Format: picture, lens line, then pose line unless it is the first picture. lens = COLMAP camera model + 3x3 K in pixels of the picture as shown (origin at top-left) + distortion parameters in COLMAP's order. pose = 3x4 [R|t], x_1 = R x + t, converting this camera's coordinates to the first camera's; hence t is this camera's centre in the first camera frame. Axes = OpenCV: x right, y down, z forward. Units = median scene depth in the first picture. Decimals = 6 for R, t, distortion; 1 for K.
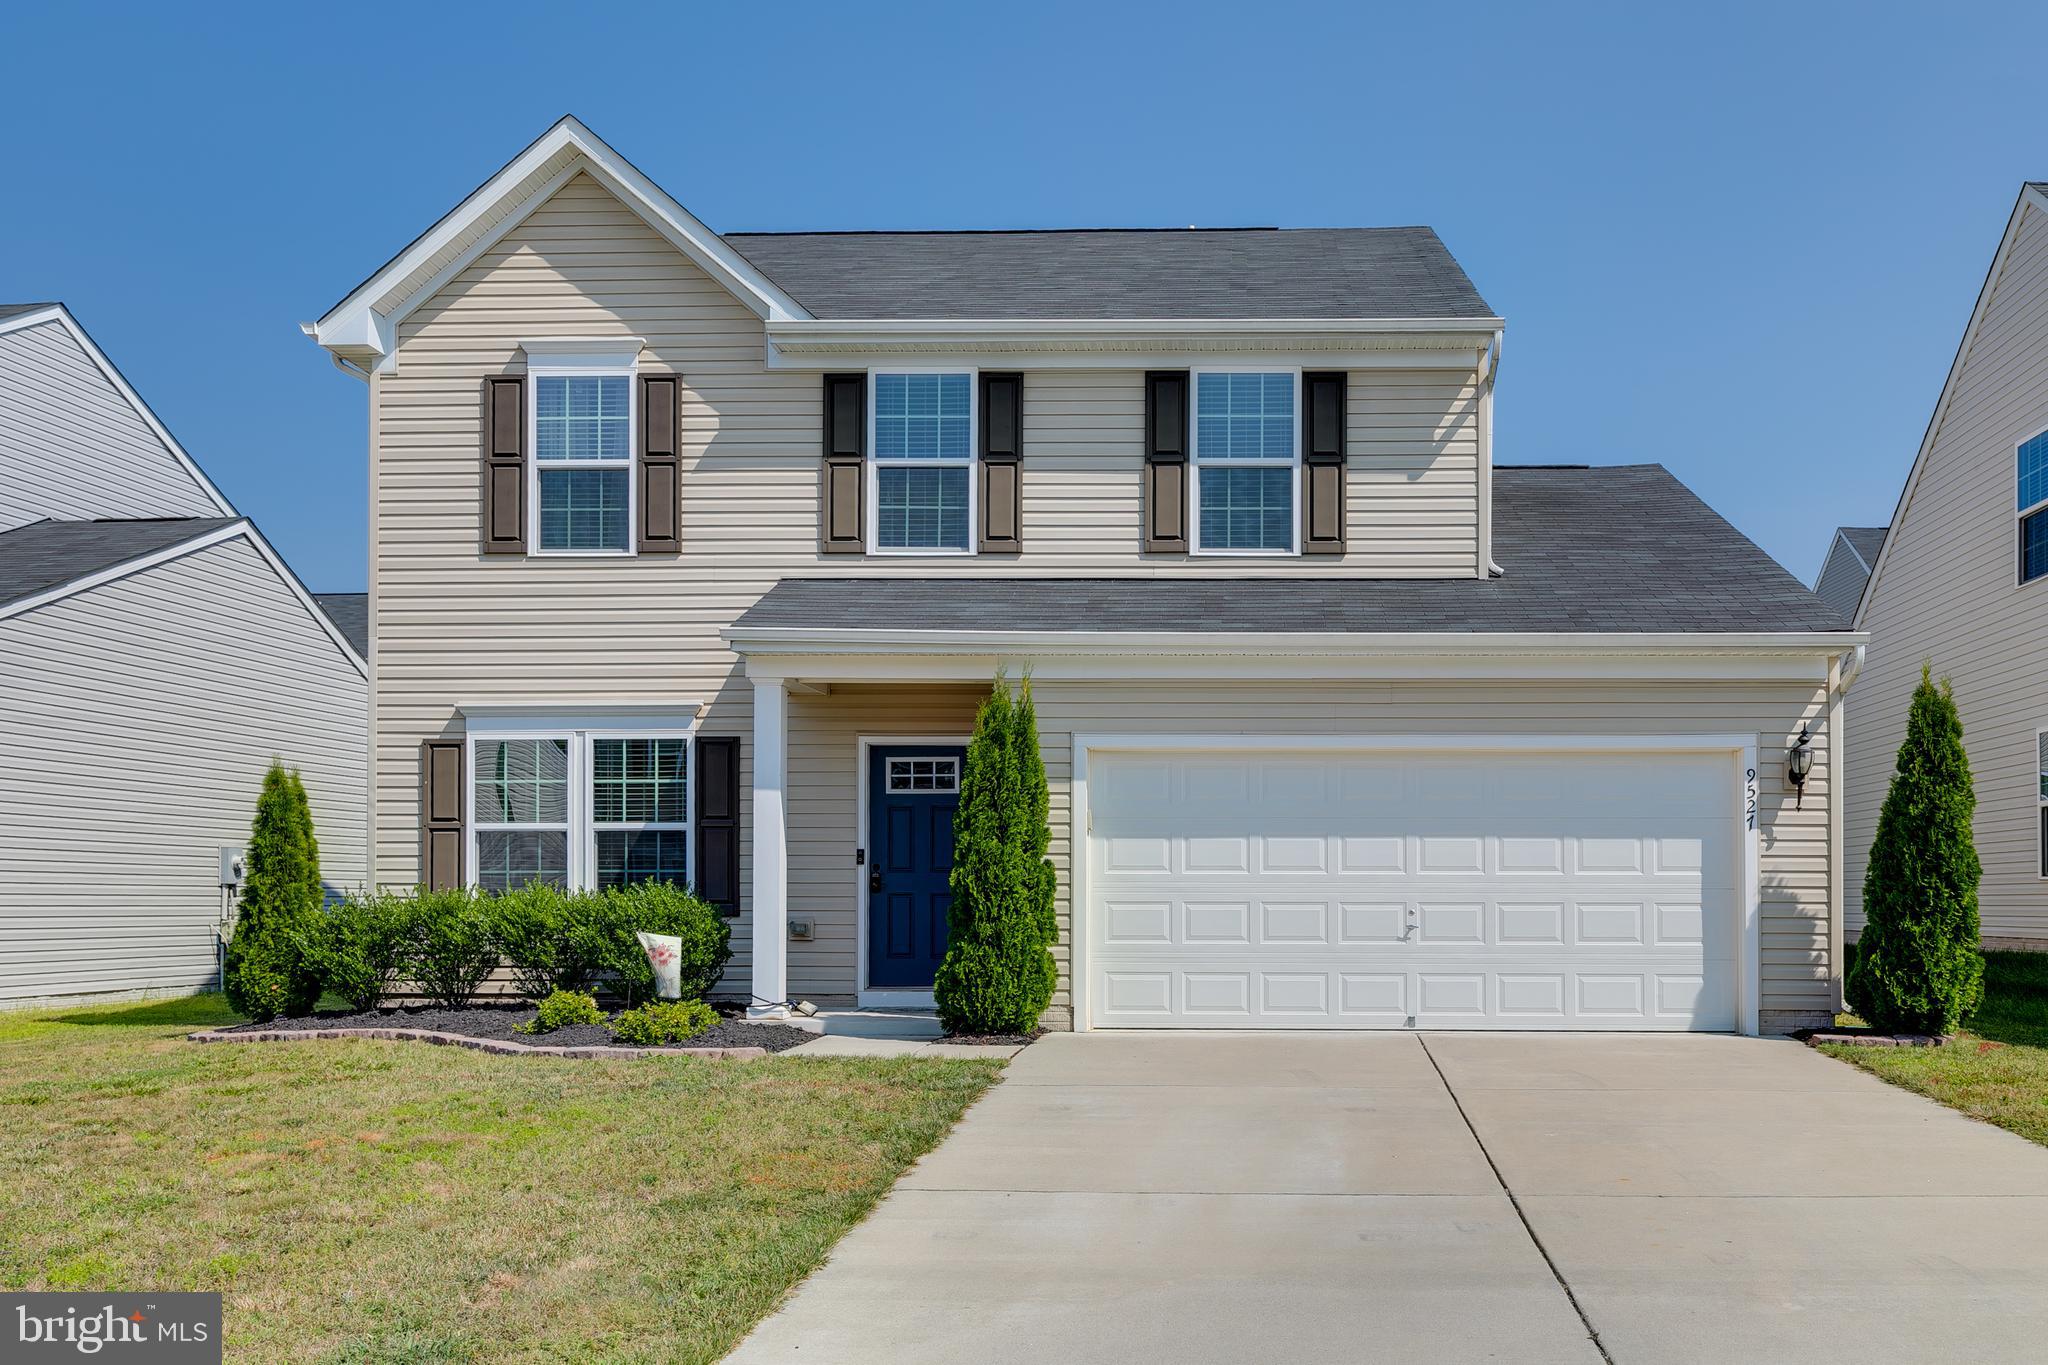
lens RADIAL K [[1716.0, 0, 1283.7], [0, 1716.0, 856.9], [0, 0, 1]] dist [0.004107, -0.002045]
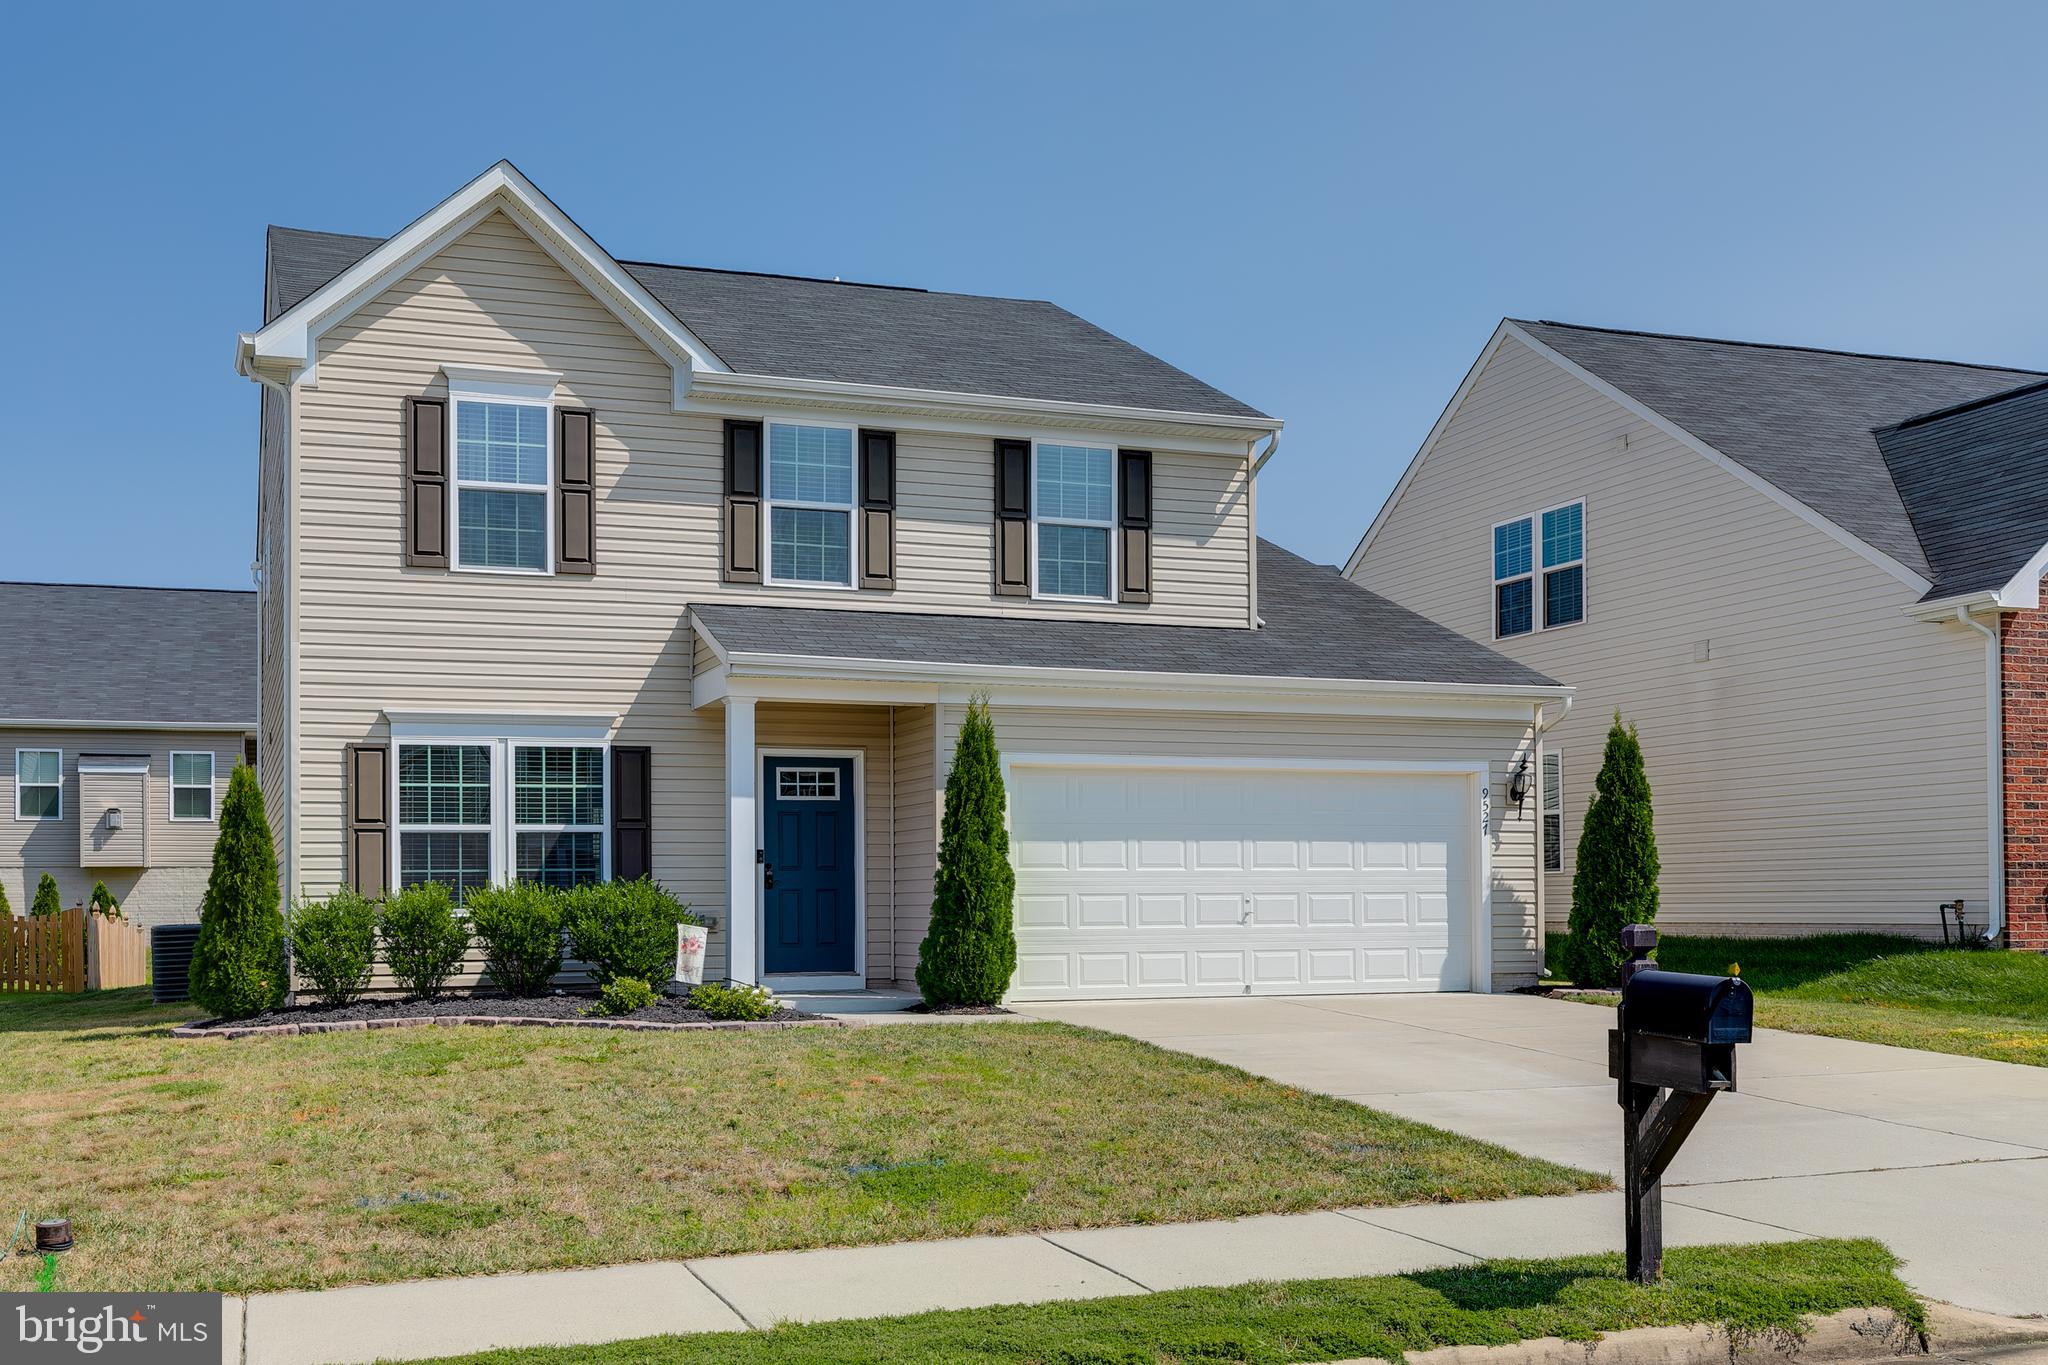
lens RADIAL K [[1802.0, 0, 933.2], [0, 1802.0, 860.1], [0, 0, 1]] dist [0.007568, -0.000352]
pose [[0.945156, -0.001152, 0.326618, -0.520711], [0.000794, 0.999999, 0.001230, 0.001026], [-0.326619, -0.000903, 0.945156, -0.141204]]
